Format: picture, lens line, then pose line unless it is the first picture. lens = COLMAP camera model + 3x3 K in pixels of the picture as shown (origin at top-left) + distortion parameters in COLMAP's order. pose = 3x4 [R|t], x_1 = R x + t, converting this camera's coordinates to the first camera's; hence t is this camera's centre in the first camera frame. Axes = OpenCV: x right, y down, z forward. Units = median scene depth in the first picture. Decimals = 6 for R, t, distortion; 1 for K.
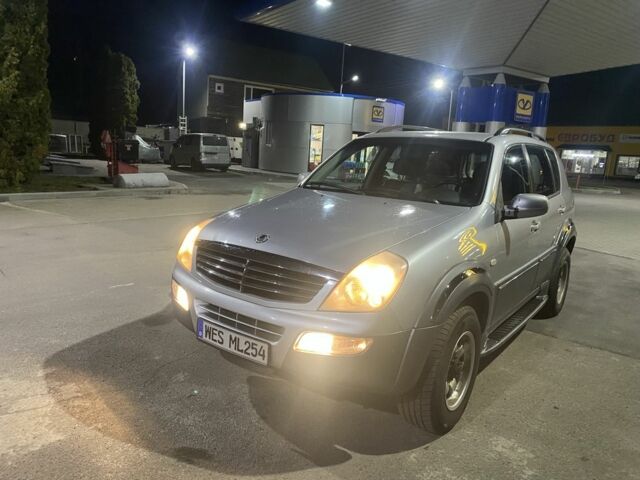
lens RADIAL K [[480.6, 0, 320.0], [0, 480.6, 240.0], [0, 0, 1]] dist [0.022361, -0.008457]
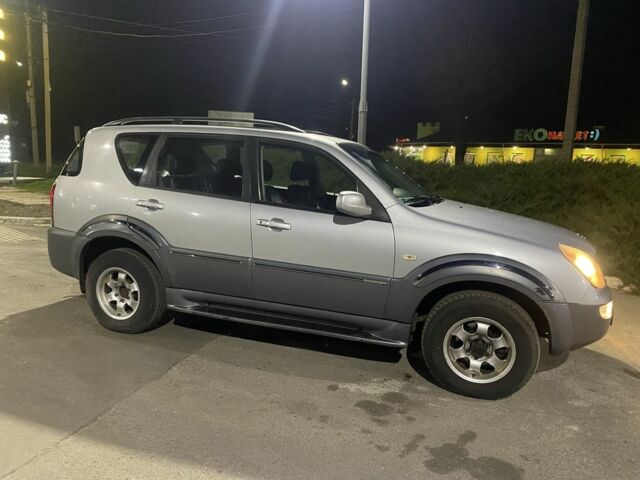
lens RADIAL K [[484.5, 0, 313.3], [0, 484.5, 238.3], [0, 0, 1]] dist [0.015947, -0.003462]
pose [[-0.283966, -0.220403, 0.933159, -0.188609], [0.109372, 0.959424, 0.259889, -0.070252], [-0.952576, 0.175861, -0.248338, 0.322221]]
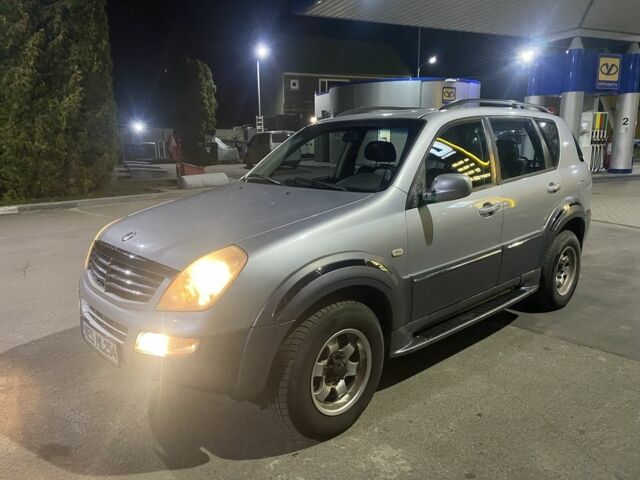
lens RADIAL K [[482.0, 0, 320.0], [0, 482.0, 240.0], [0, 0, 1]] dist [0.053989, -0.058229]
pose [[0.980583, -0.034967, -0.192962, 0.069634], [0.038082, 0.999197, 0.012456, 0.001021], [0.192372, -0.019562, 0.981127, 0.014647]]
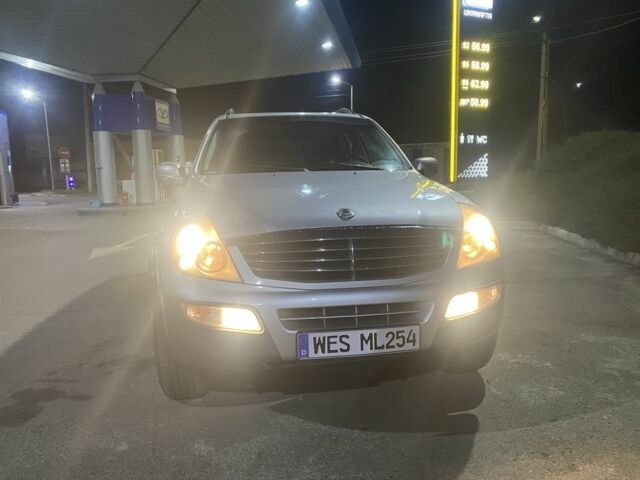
lens RADIAL K [[484.5, 0, 313.3], [0, 484.5, 238.3], [0, 0, 1]] dist [0.015947, -0.003462]
pose [[0.704325, -0.166878, 0.689984, -0.112979], [0.192582, 0.980443, 0.040543, -0.000850], [-0.683256, 0.104323, 0.722688, 0.067538]]
